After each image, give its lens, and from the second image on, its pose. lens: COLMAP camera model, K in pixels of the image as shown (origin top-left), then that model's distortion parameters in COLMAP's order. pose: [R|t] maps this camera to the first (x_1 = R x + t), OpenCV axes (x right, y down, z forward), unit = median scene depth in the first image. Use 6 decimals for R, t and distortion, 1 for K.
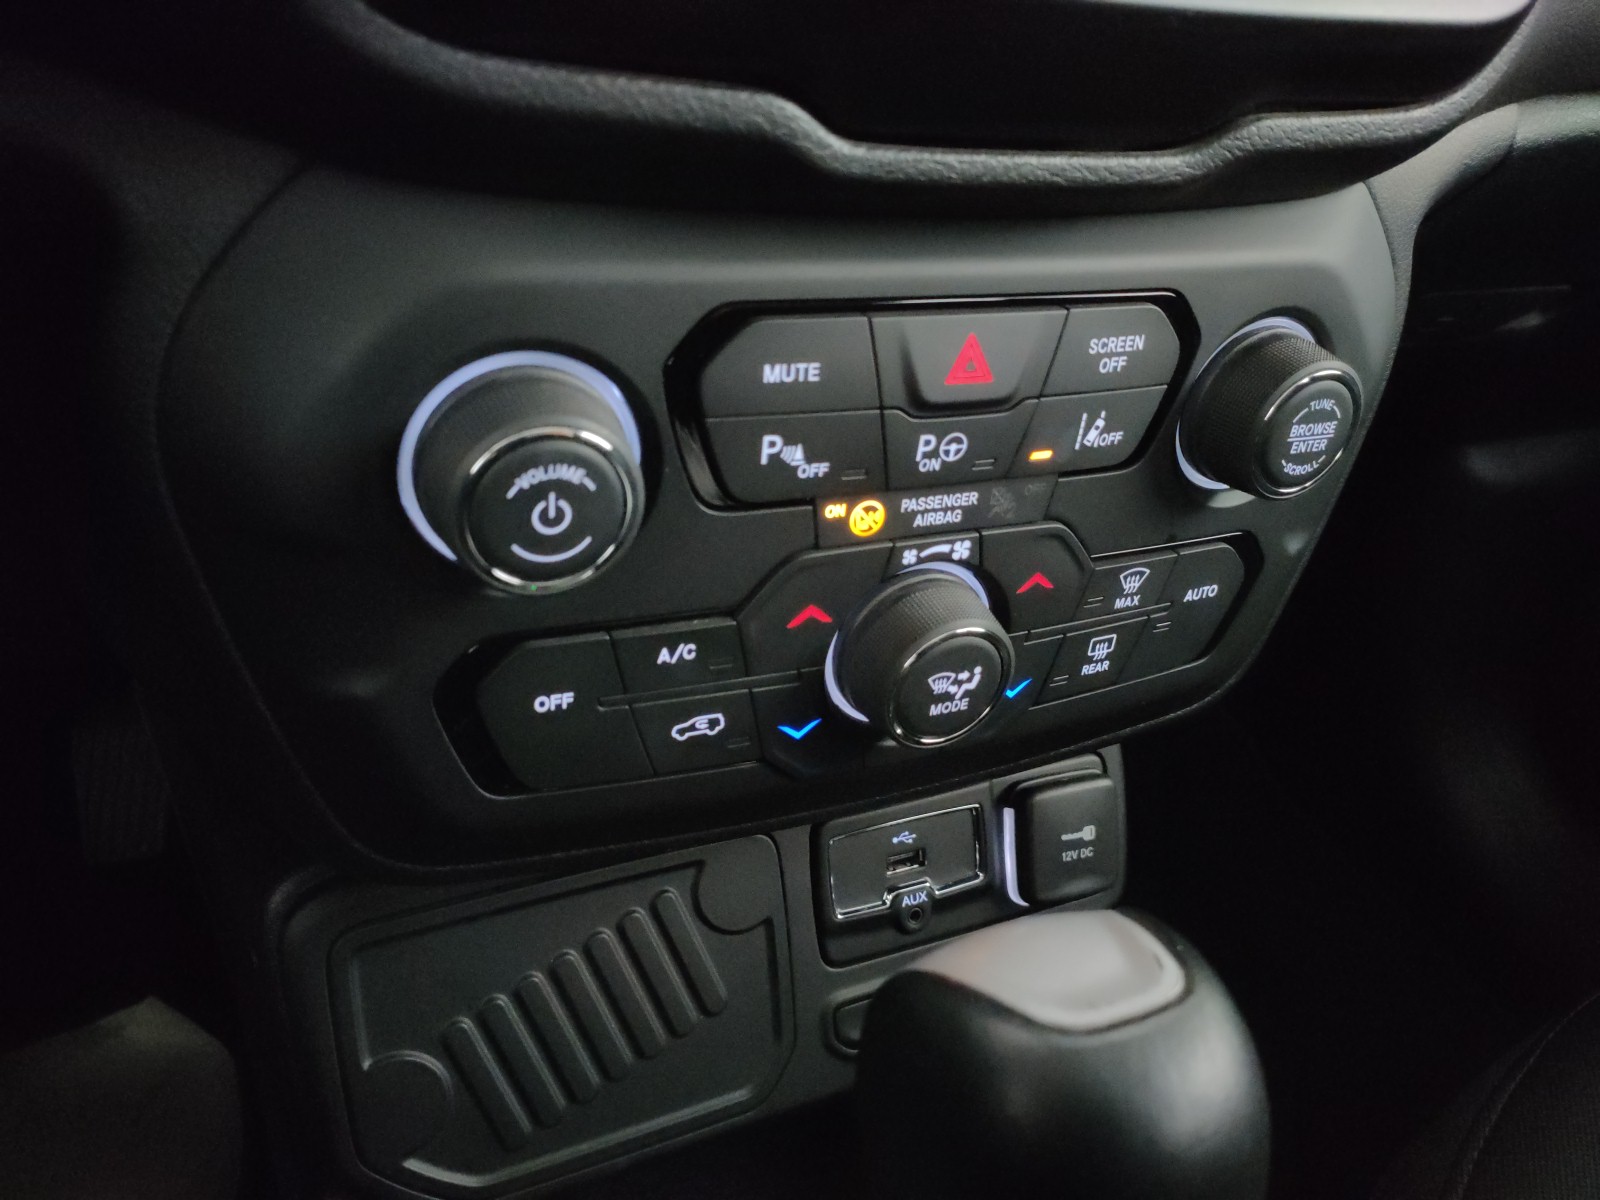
lens RADIAL K [[1158.2, 0, 800.0], [0, 1158.2, 600.0], [0, 0, 1]] dist [0.027550, -0.046808]
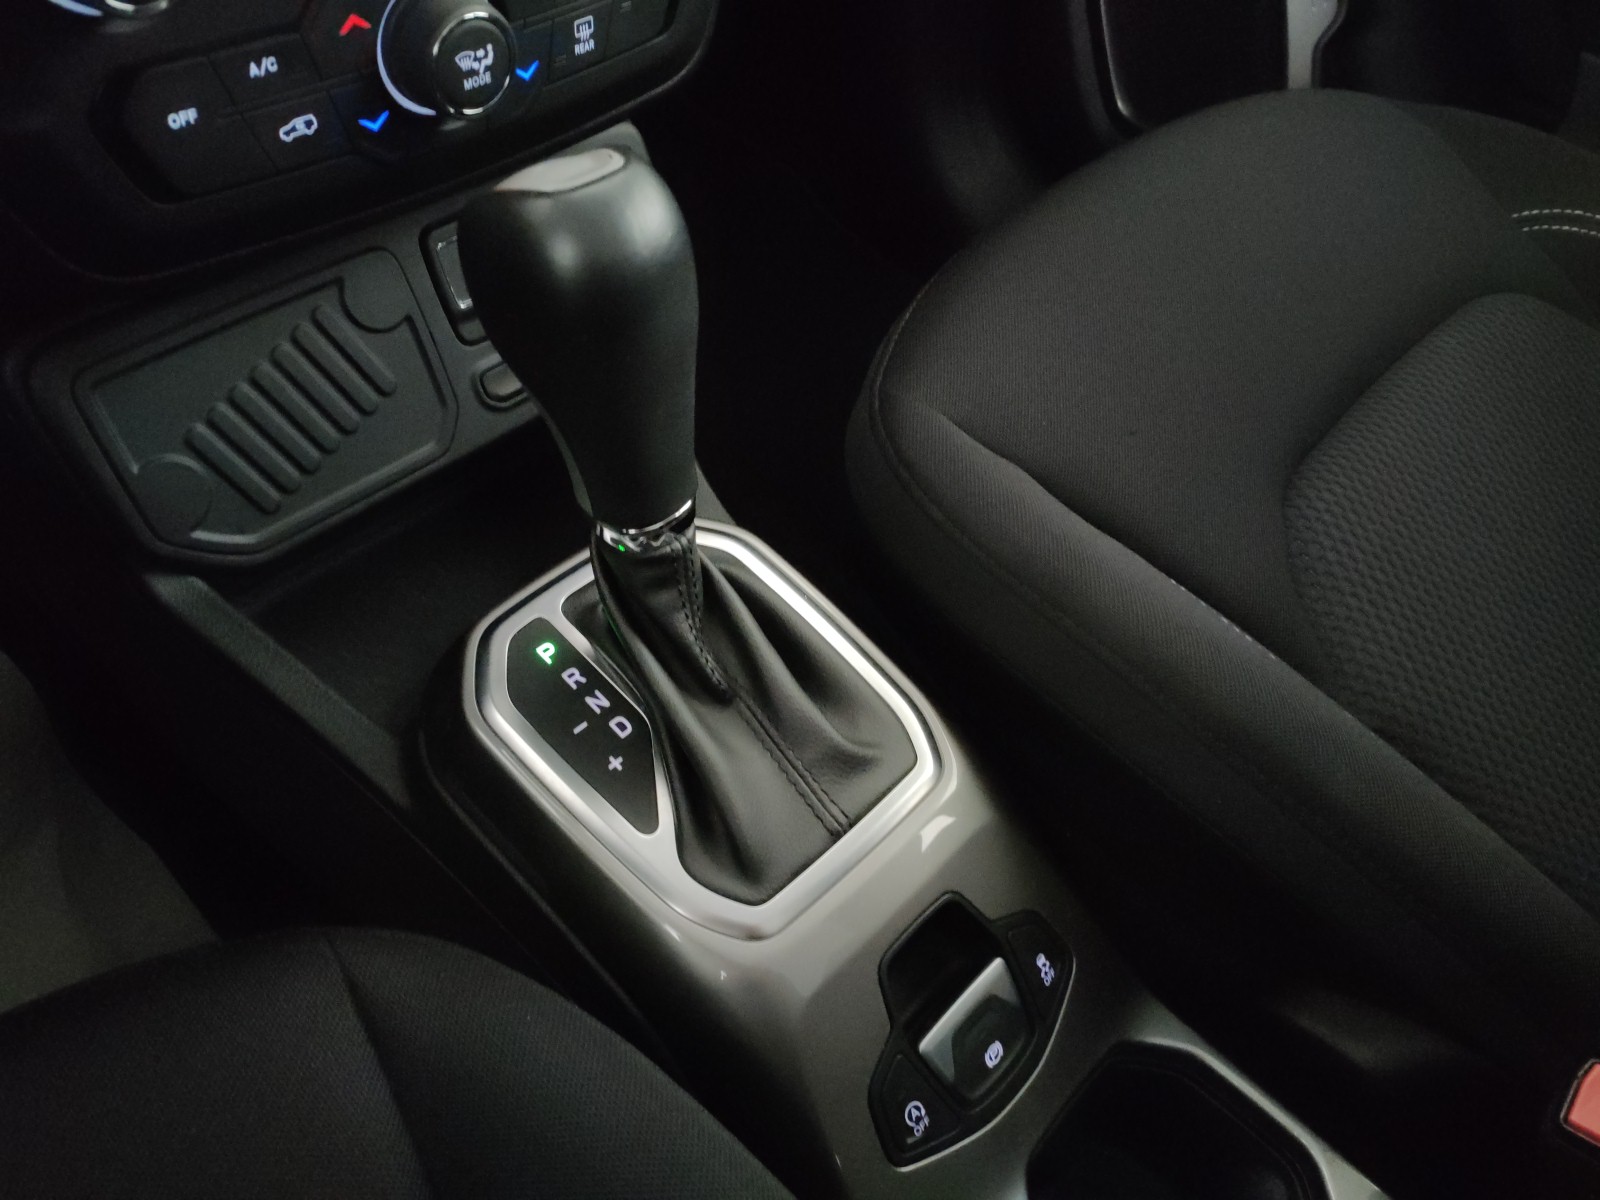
lens RADIAL K [[1158.2, 0, 800.0], [0, 1158.2, 600.0], [0, 0, 1]] dist [0.027550, -0.046808]
pose [[0.928627, -0.290665, 0.230579, -0.015898], [0.187379, 0.903822, 0.384701, 0.193160], [-0.320221, -0.314038, 0.893778, -0.582190]]
